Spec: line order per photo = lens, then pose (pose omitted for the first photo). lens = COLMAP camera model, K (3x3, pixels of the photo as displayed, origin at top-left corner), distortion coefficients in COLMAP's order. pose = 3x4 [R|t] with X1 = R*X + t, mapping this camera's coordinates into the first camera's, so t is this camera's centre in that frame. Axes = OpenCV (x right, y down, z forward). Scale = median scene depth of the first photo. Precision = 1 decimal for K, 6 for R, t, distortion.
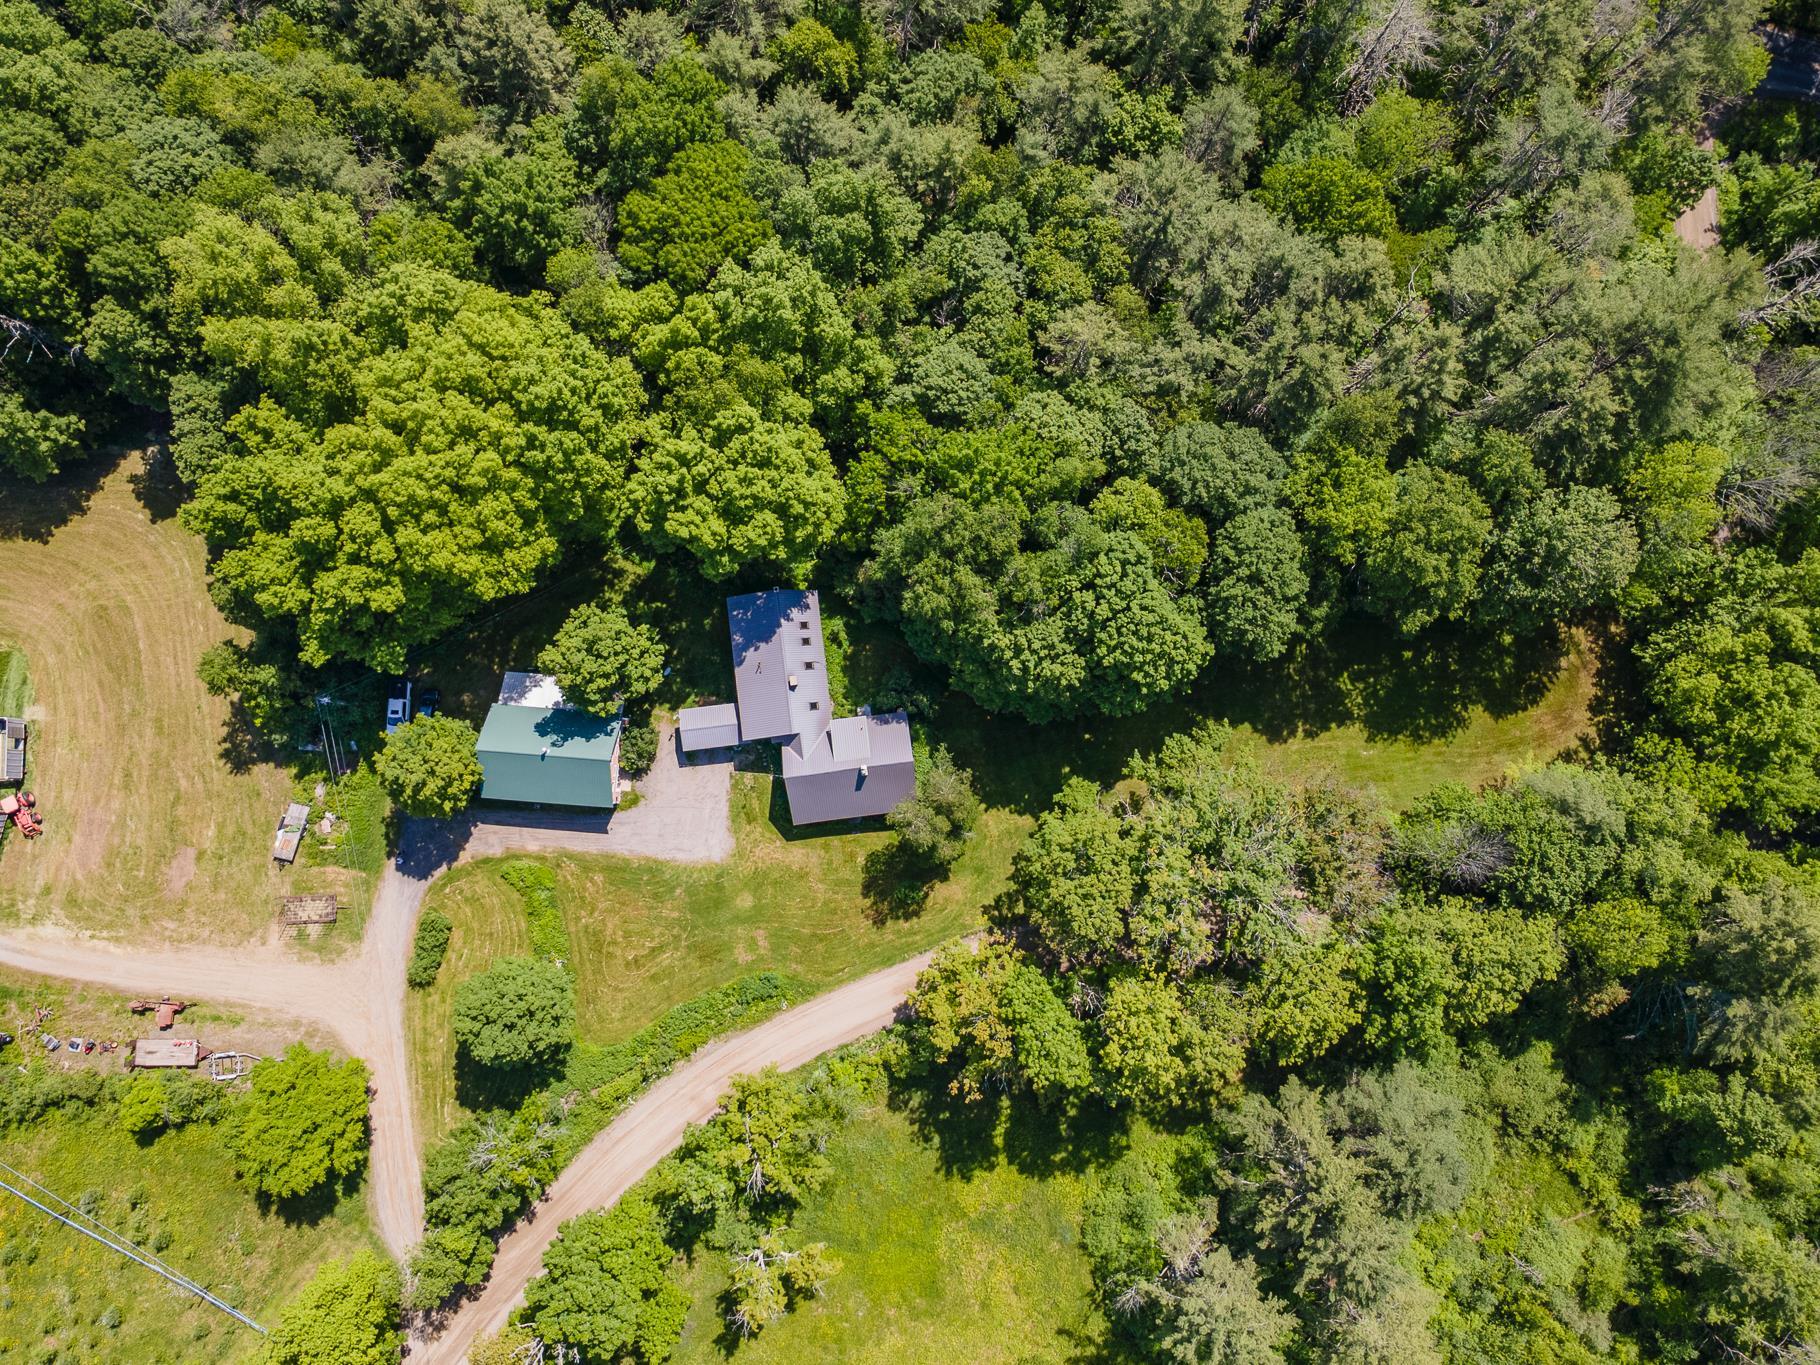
lens RADIAL K [[1304.0, 0, 919.0], [0, 1304.0, 679.1], [0, 0, 1]] dist [-0.004526, 0.070448]
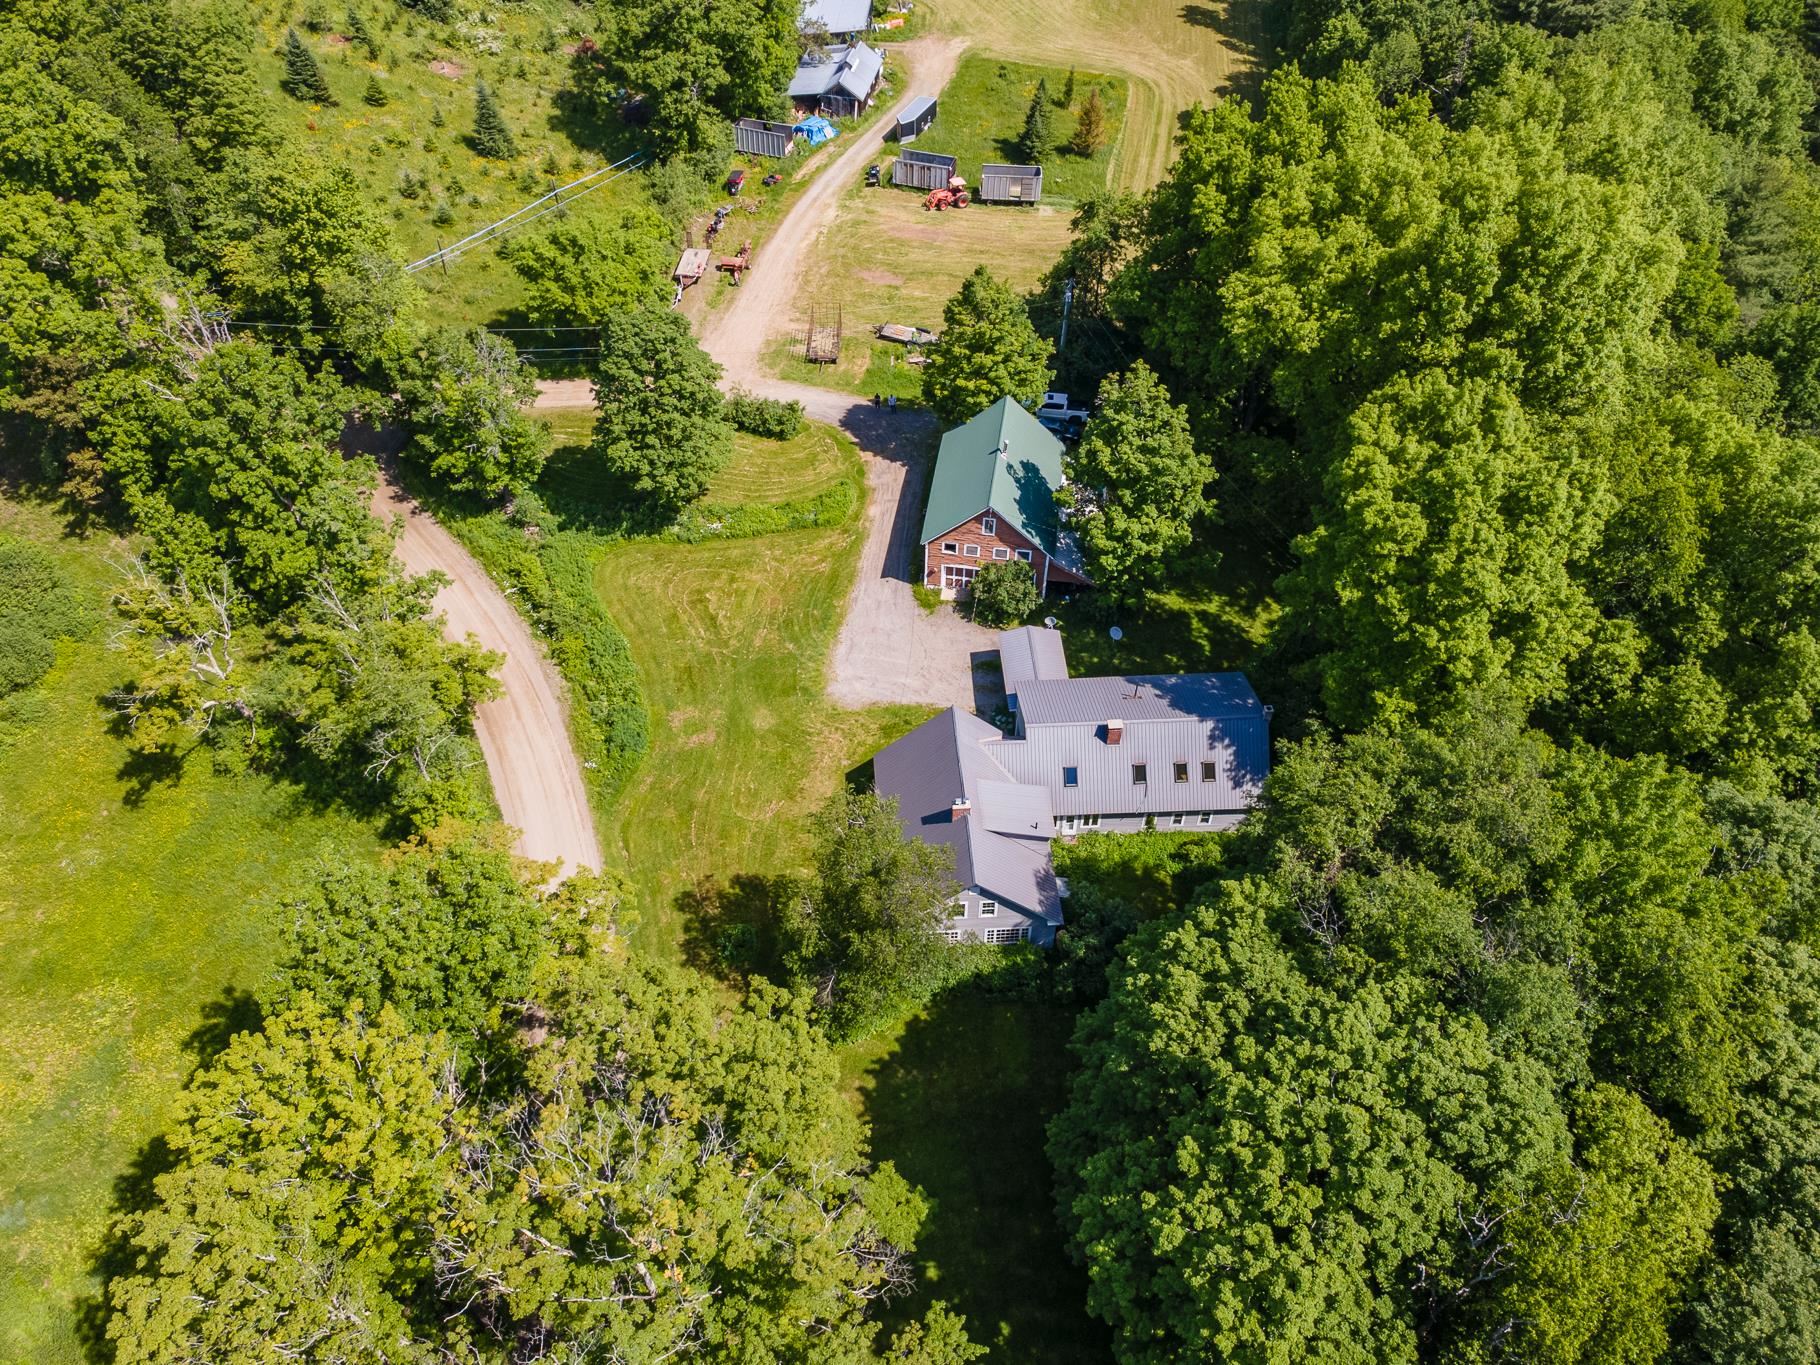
lens RADIAL K [[1304.0, 0, 919.0], [0, 1304.0, 679.1], [0, 0, 1]] dist [-0.004526, 0.070448]
pose [[-0.057672, 0.707463, -0.704394, 0.305839], [-0.997498, -0.011938, 0.069679, 0.047519], [0.040886, 0.706650, 0.706381, 0.532364]]
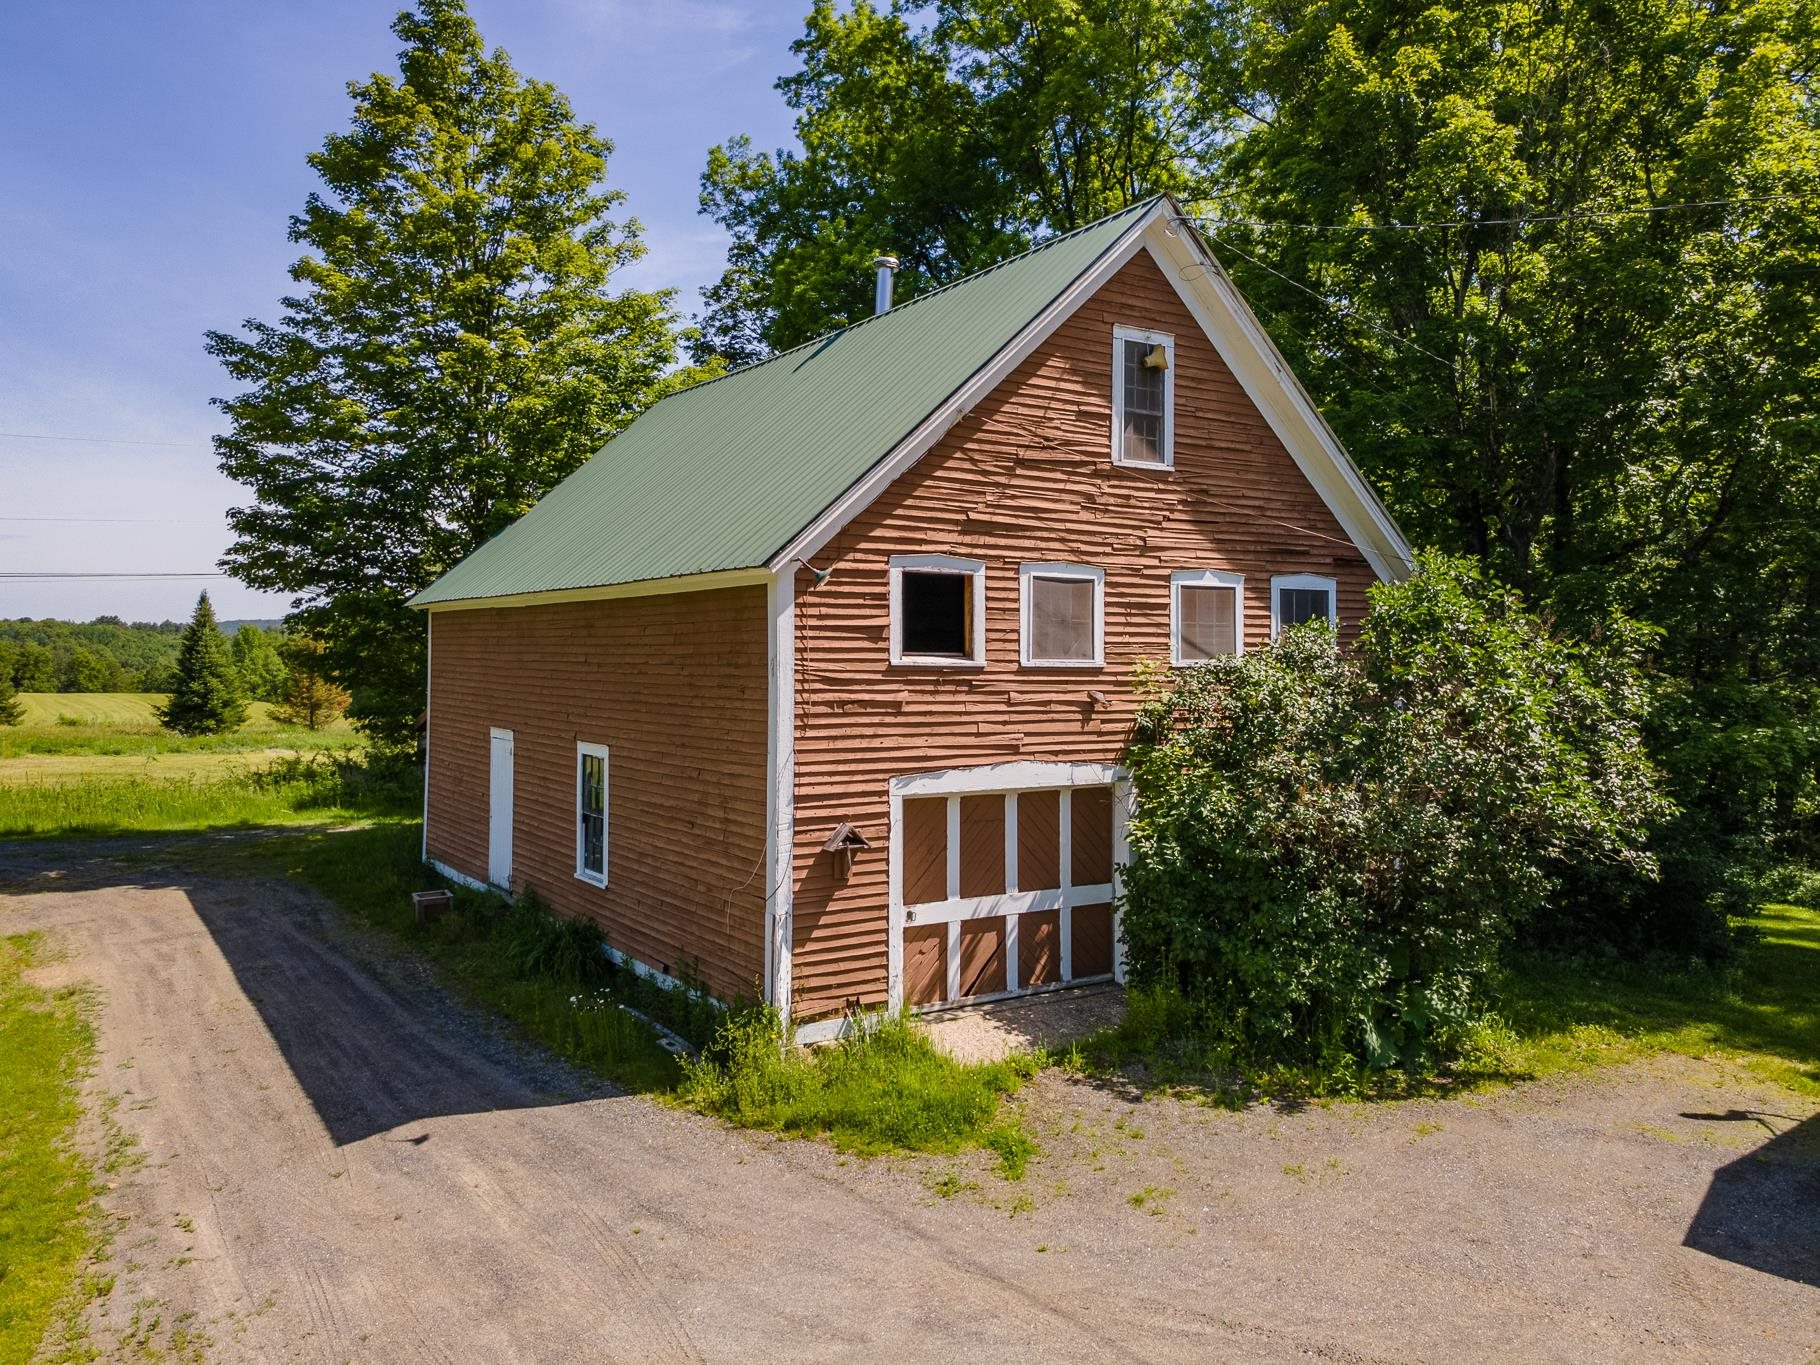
lens RADIAL K [[1304.0, 0, 919.0], [0, 1304.0, 679.1], [0, 0, 1]] dist [-0.004526, 0.070448]
pose [[0.611813, -0.009635, -0.790944, -0.154463], [-0.788495, 0.072124, -0.610797, 0.138345], [0.062931, 0.997349, 0.036529, 0.970537]]
